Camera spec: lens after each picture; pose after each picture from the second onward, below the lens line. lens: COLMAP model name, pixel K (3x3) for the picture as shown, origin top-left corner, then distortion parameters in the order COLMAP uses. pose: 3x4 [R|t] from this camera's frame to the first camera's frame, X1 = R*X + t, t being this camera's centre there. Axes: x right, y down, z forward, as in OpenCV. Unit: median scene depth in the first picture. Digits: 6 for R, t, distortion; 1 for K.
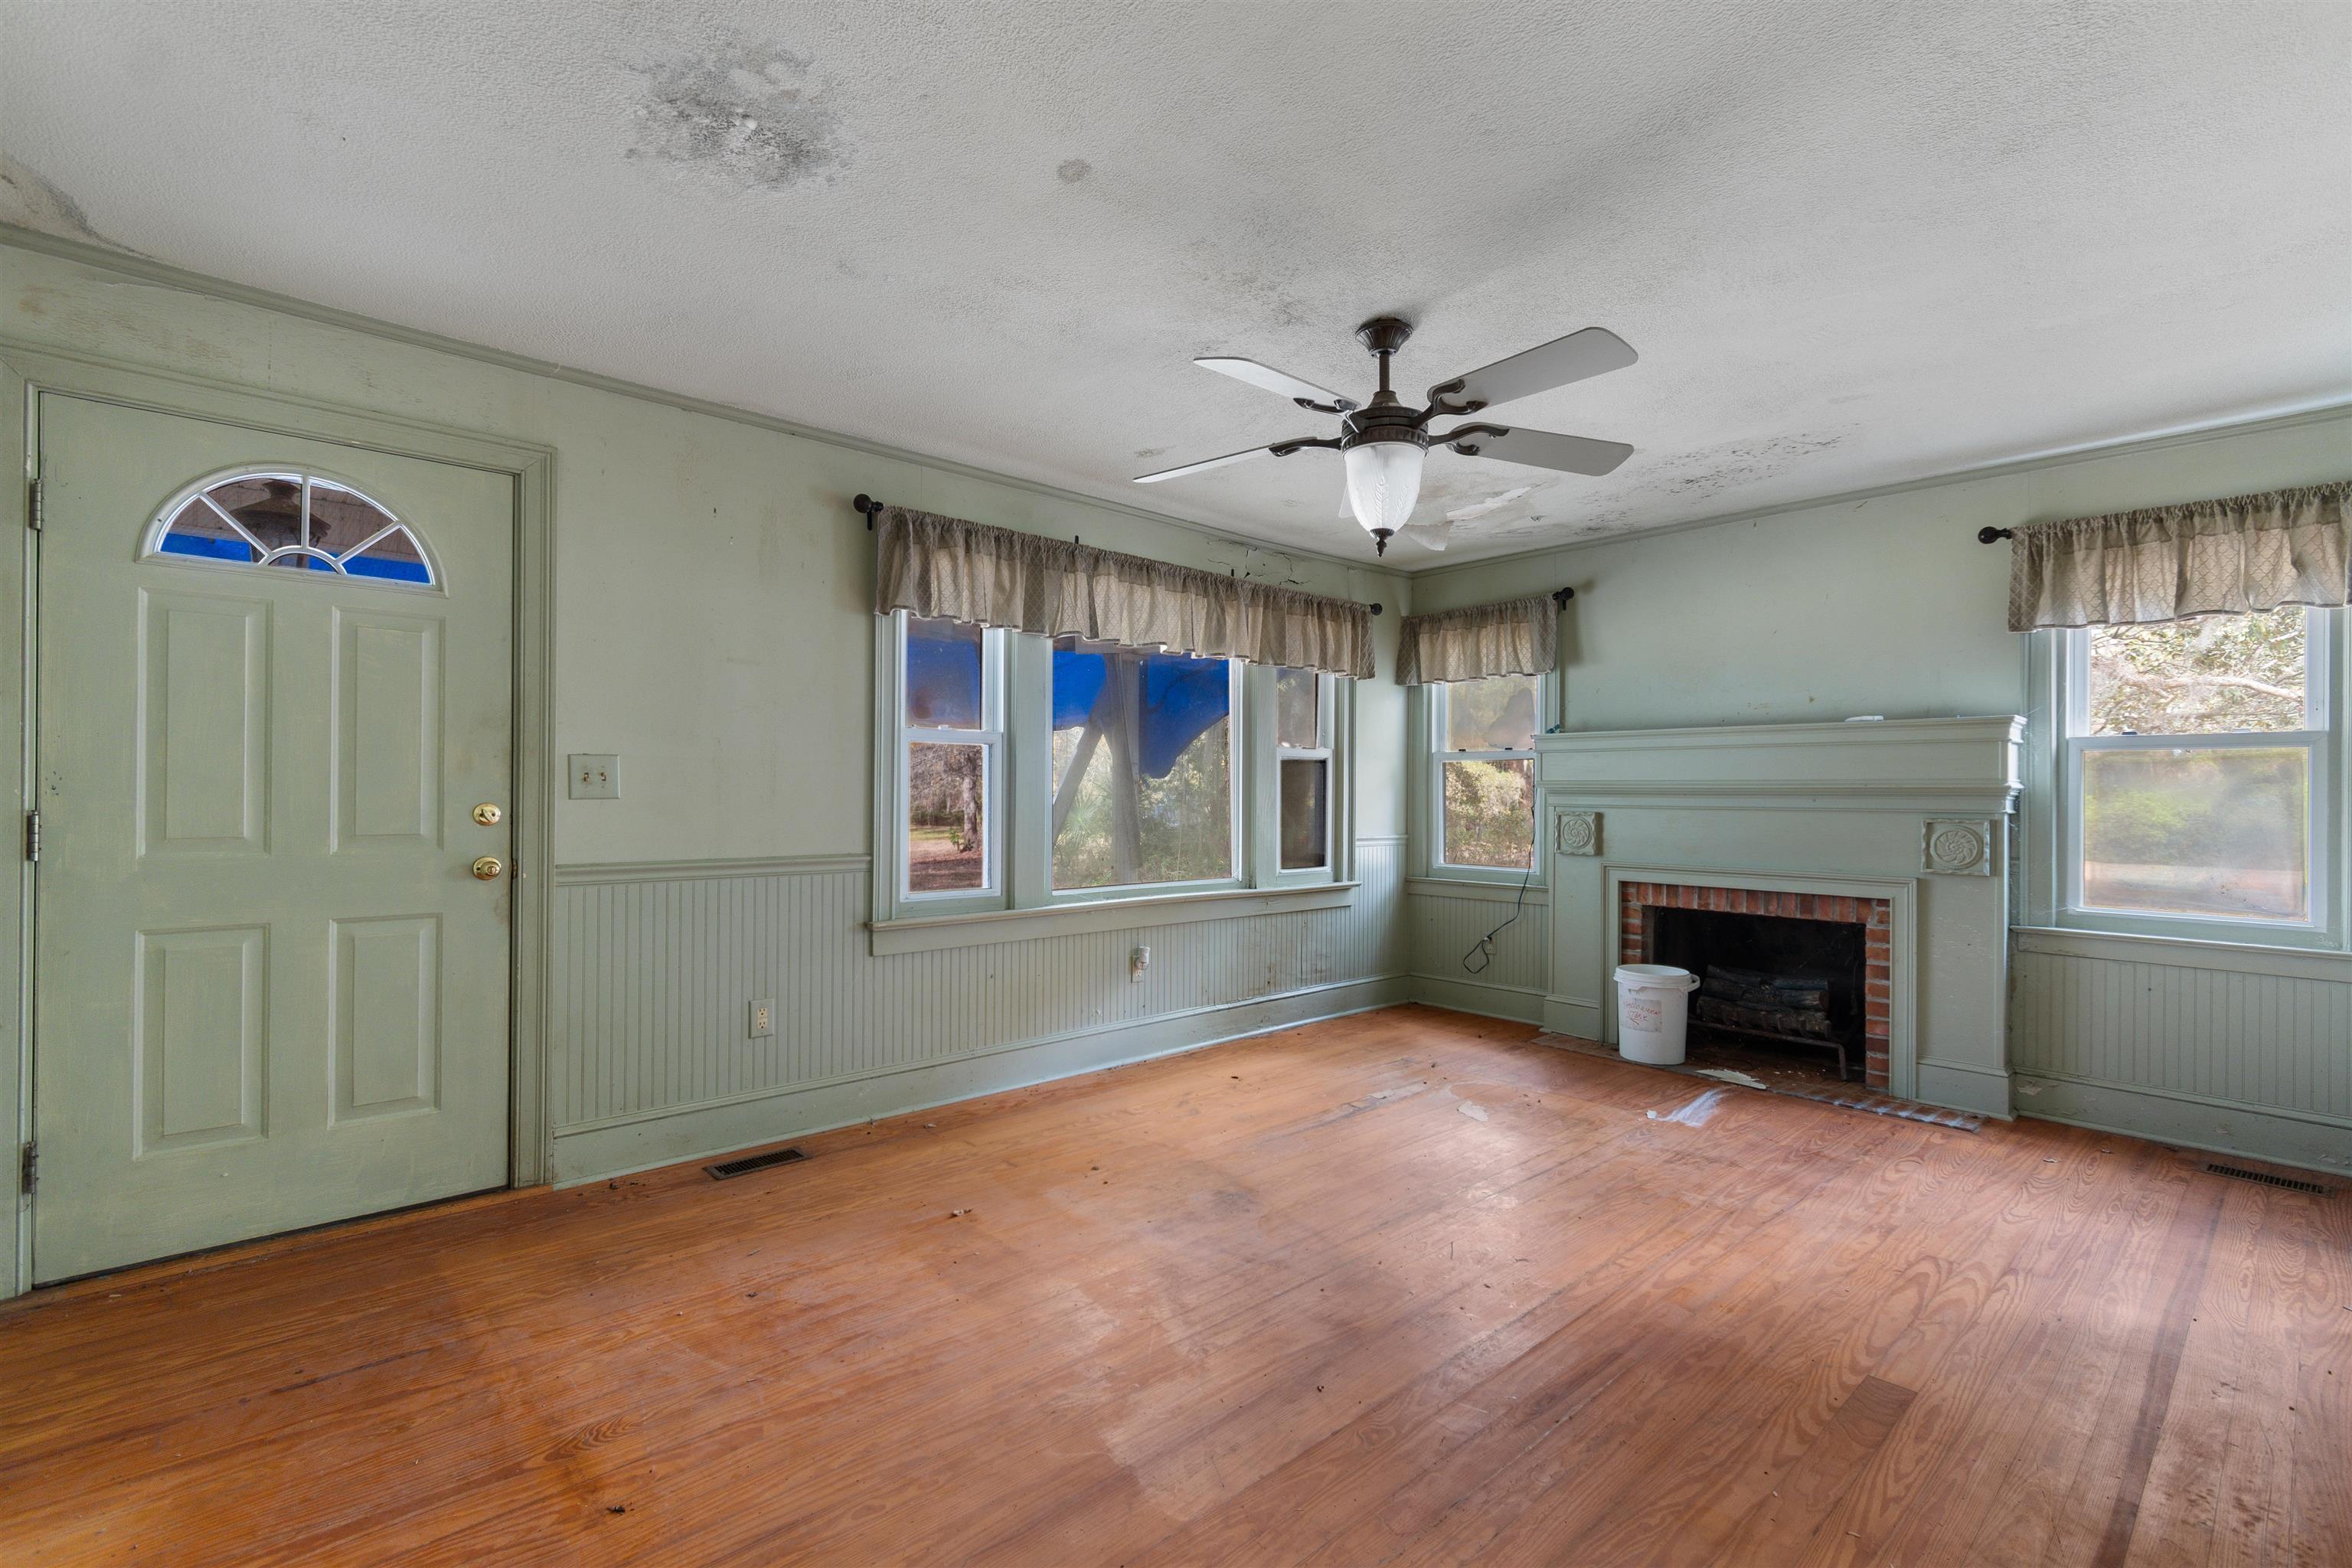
lens RADIAL K [[1054.2, 0, 1186.7], [0, 1054.2, 785.0], [0, 0, 1]] dist [0.005634, -0.000355]
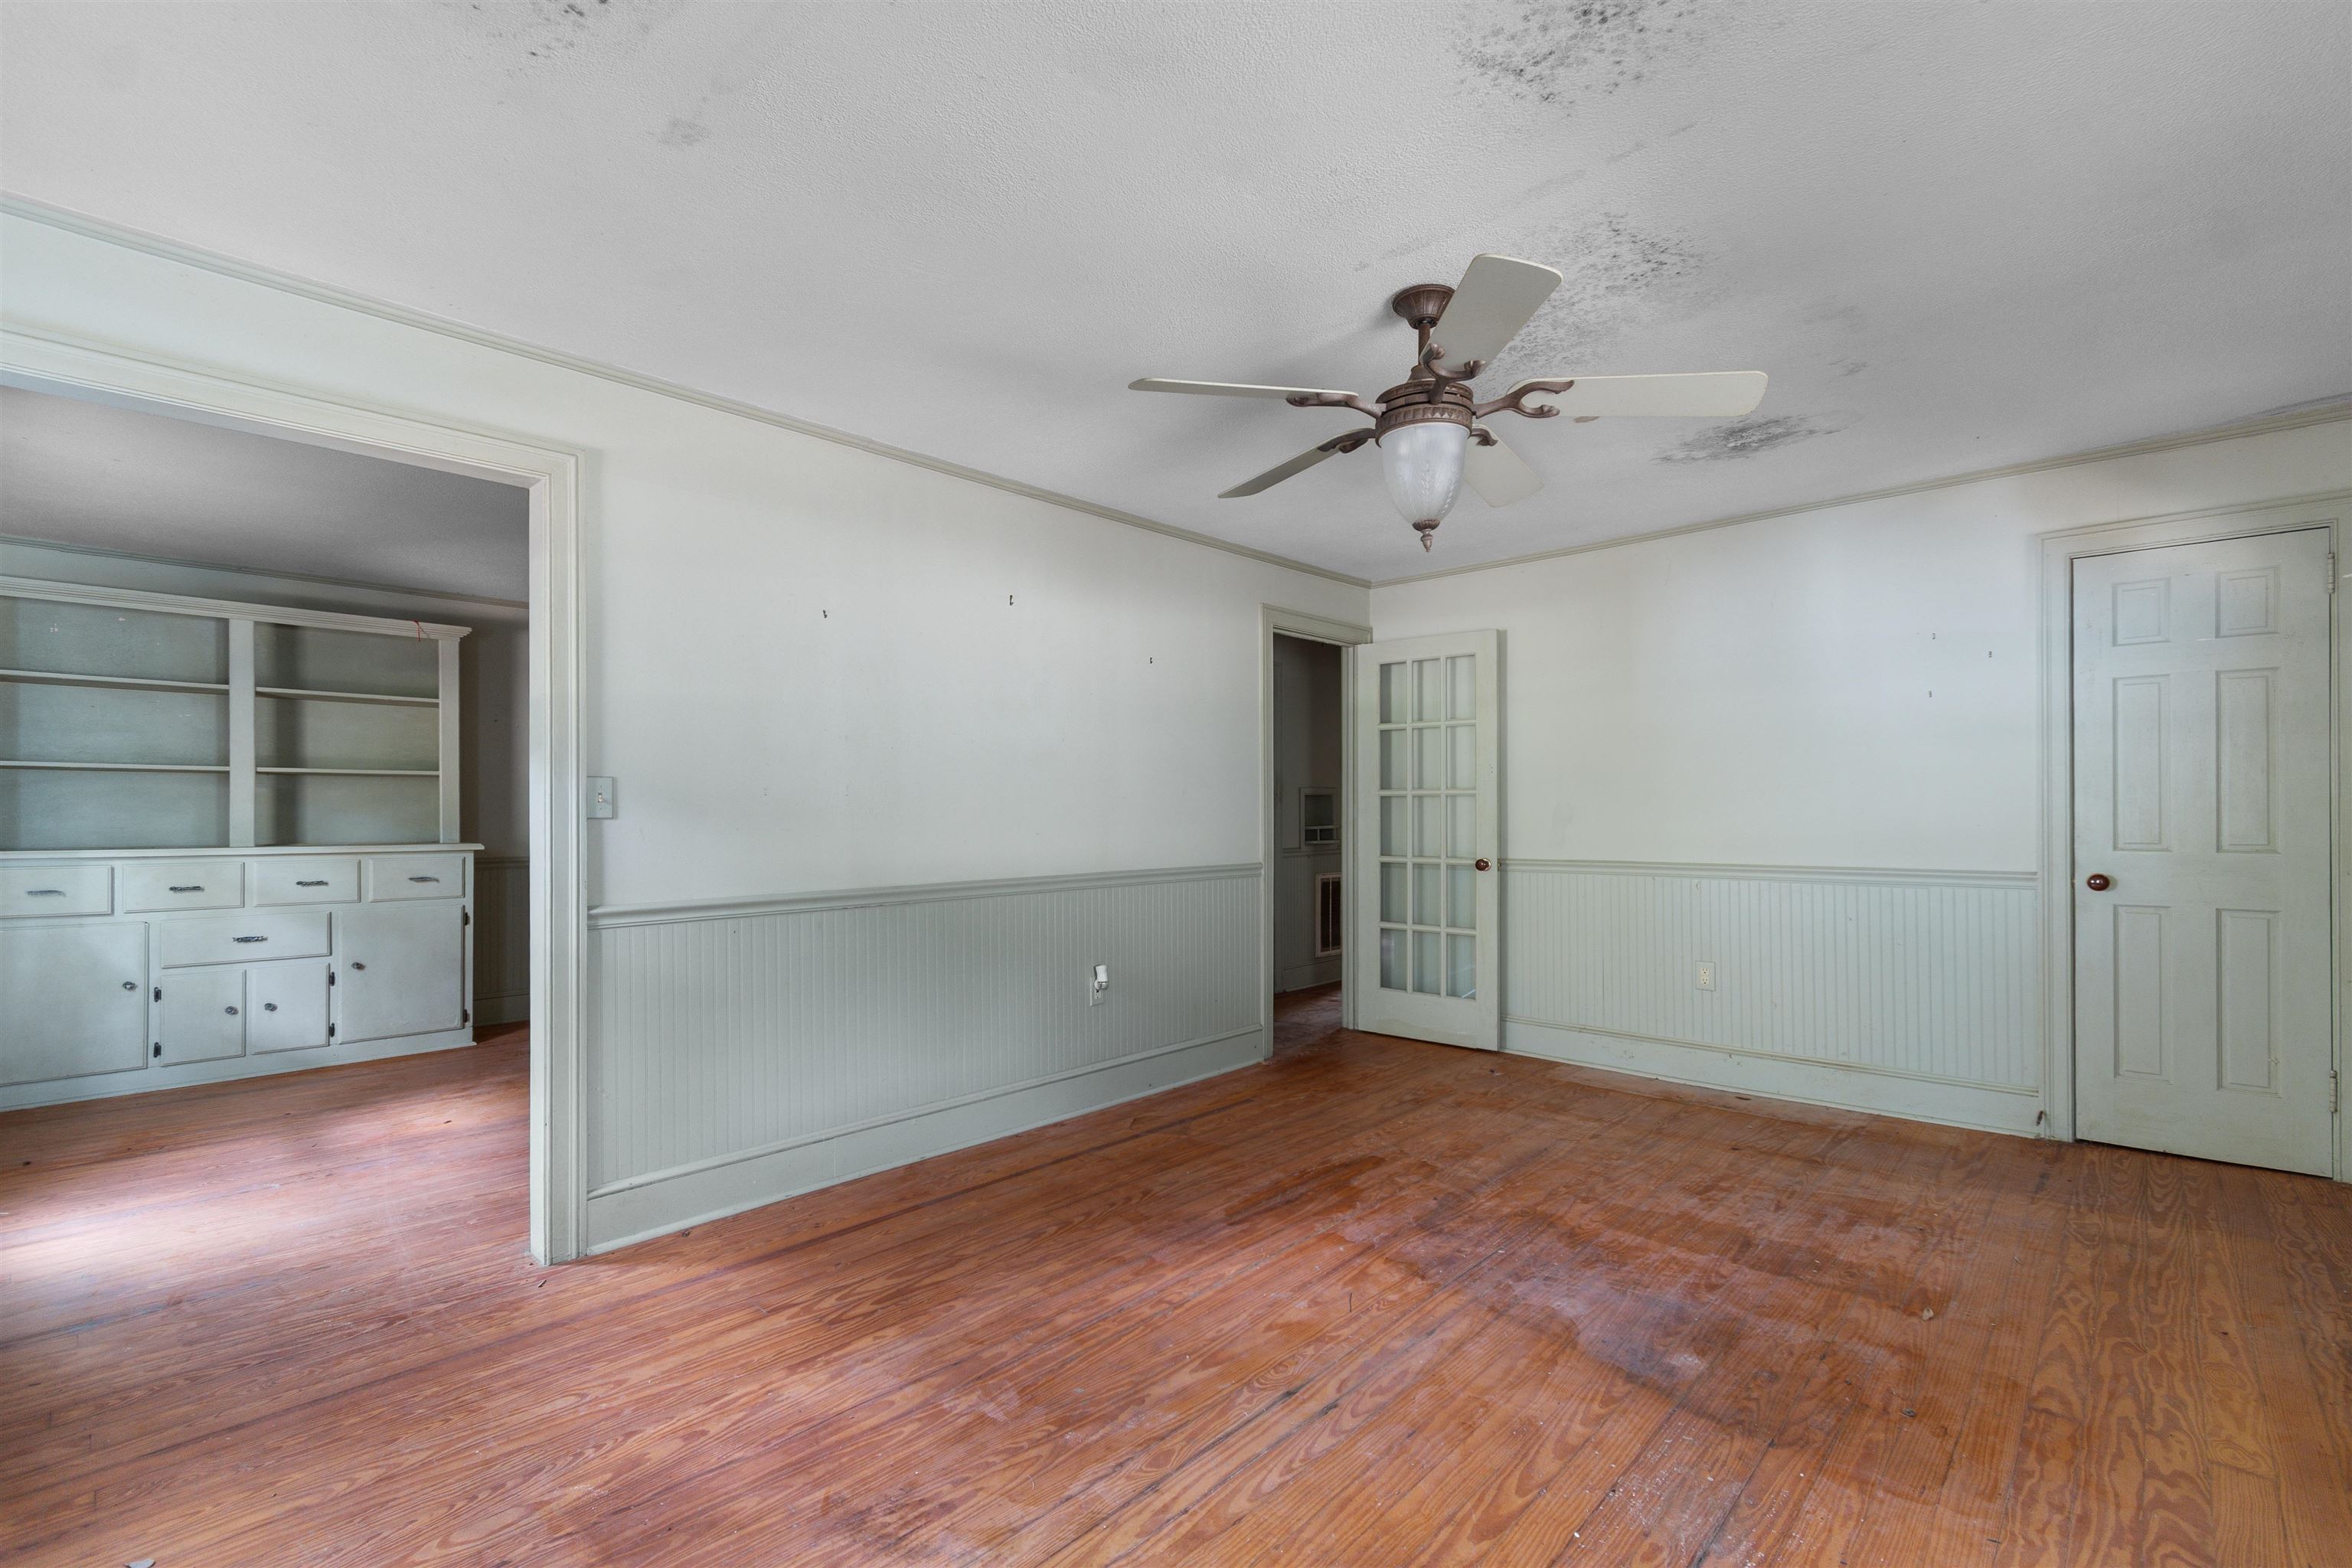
lens RADIAL K [[1054.2, 0, 1168.1], [0, 1054.2, 804.2], [0, 0, 1]] dist [0.005634, -0.000355]
pose [[-0.997555, -0.002698, -0.069834, 0.477364], [-0.001535, 0.999859, -0.016712, 0.015143], [0.069869, -0.016564, -0.997419, 1.922498]]
